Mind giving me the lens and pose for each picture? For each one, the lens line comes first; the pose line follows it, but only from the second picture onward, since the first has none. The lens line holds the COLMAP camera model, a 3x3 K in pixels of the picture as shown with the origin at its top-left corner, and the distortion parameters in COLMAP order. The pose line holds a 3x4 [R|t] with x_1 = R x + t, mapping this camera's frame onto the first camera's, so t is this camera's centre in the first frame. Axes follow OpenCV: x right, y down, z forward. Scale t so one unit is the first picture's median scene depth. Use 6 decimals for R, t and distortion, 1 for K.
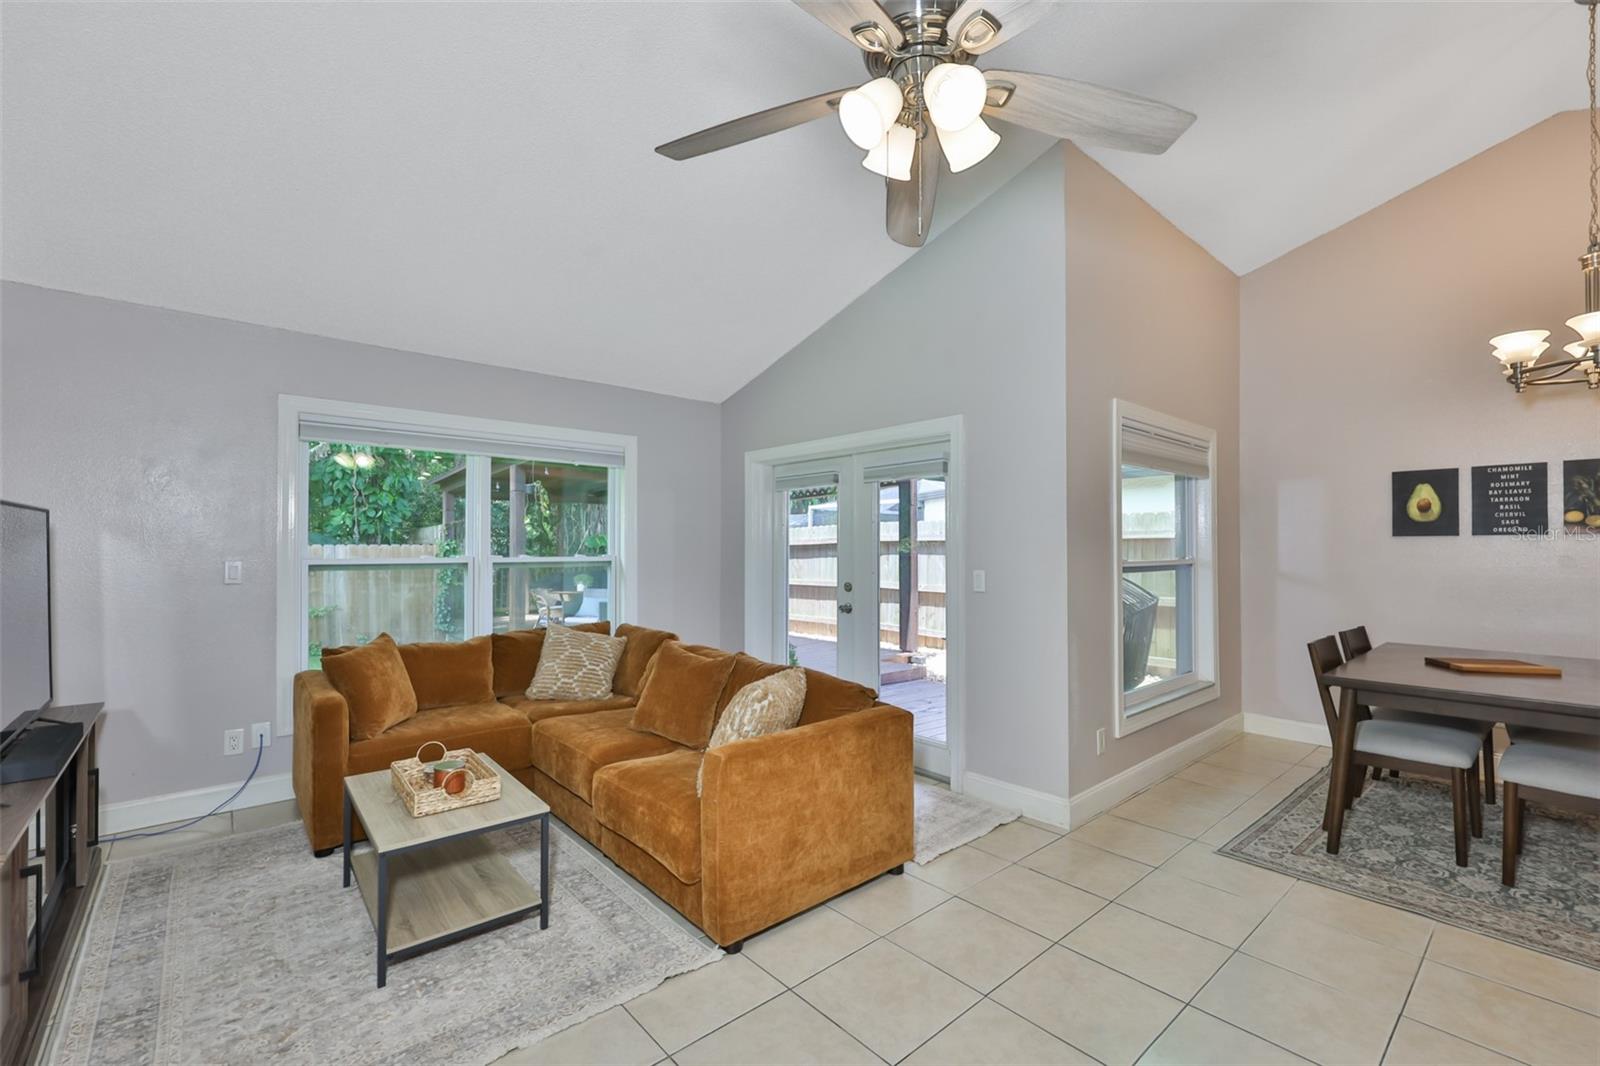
lens RADIAL K [[680.2, 0, 797.2], [0, 680.2, 537.4], [0, 0, 1]] dist [-0.000075, 0.000161]
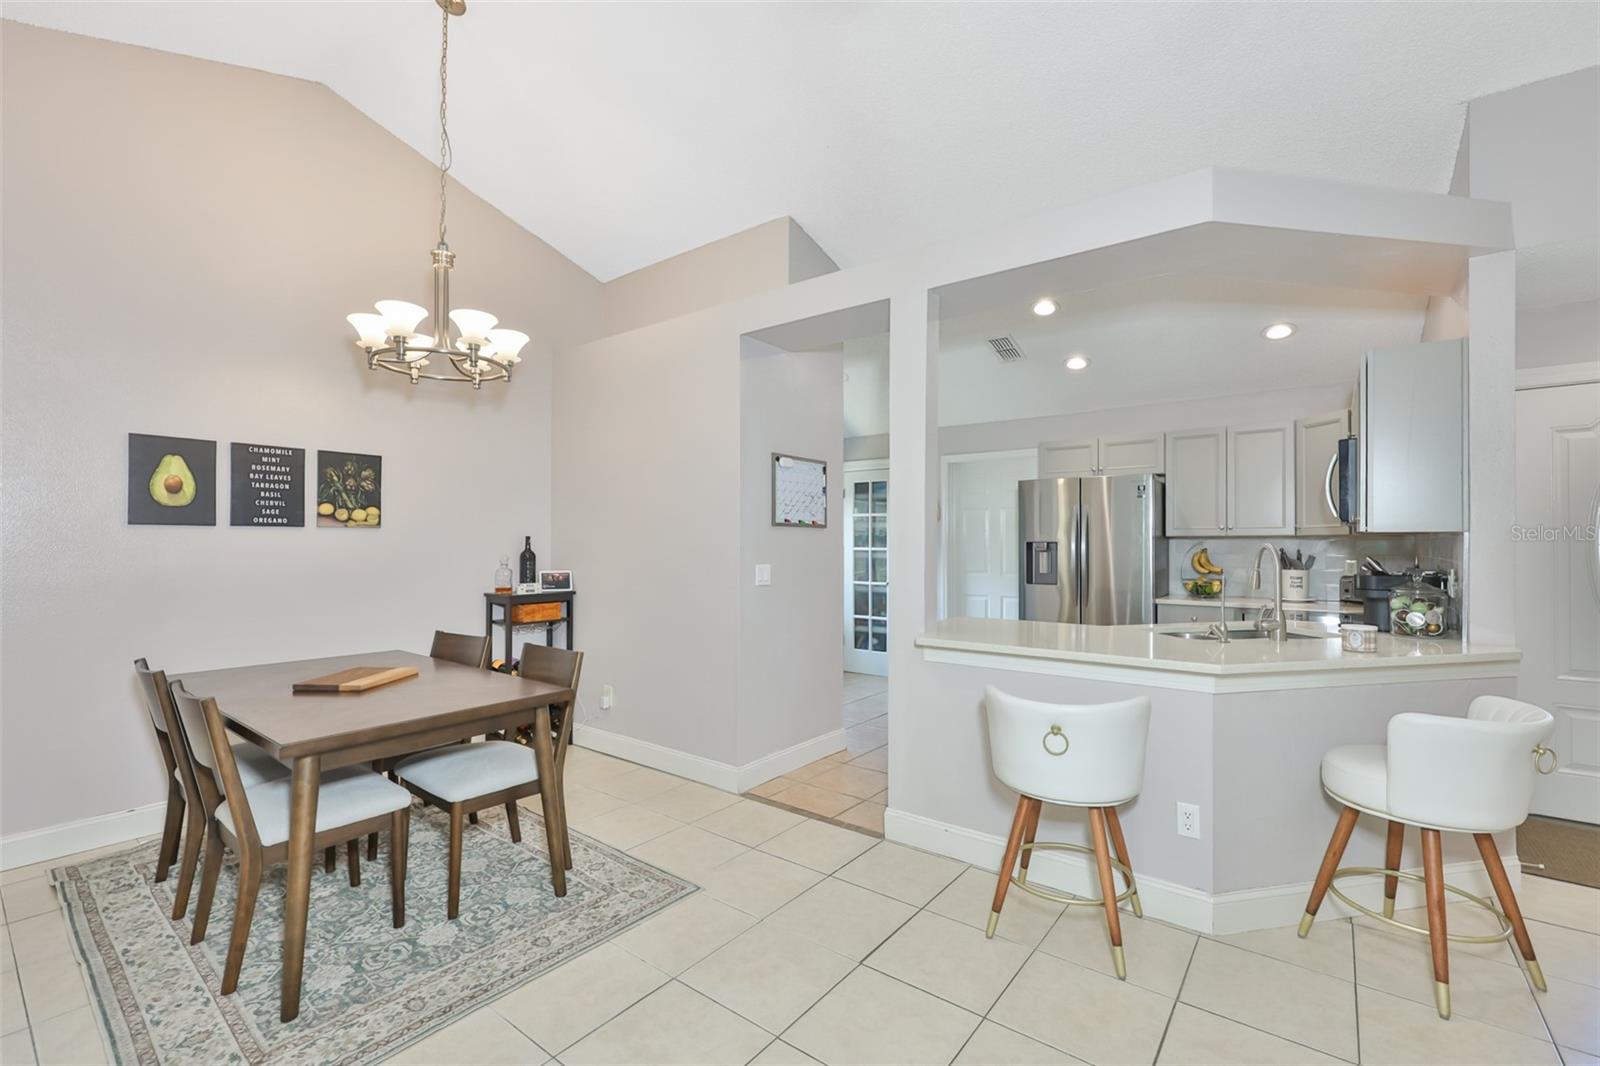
lens RADIAL K [[692.3, 0, 803.8], [0, 692.3, 540.8], [0, 0, 1]] dist [-0.001250, 0.000025]
pose [[-0.204507, 0.002690, 0.978862, 0.042548], [-0.016390, 0.999847, -0.006172, 0.009703], [-0.978728, -0.017306, -0.204431, 0.558622]]
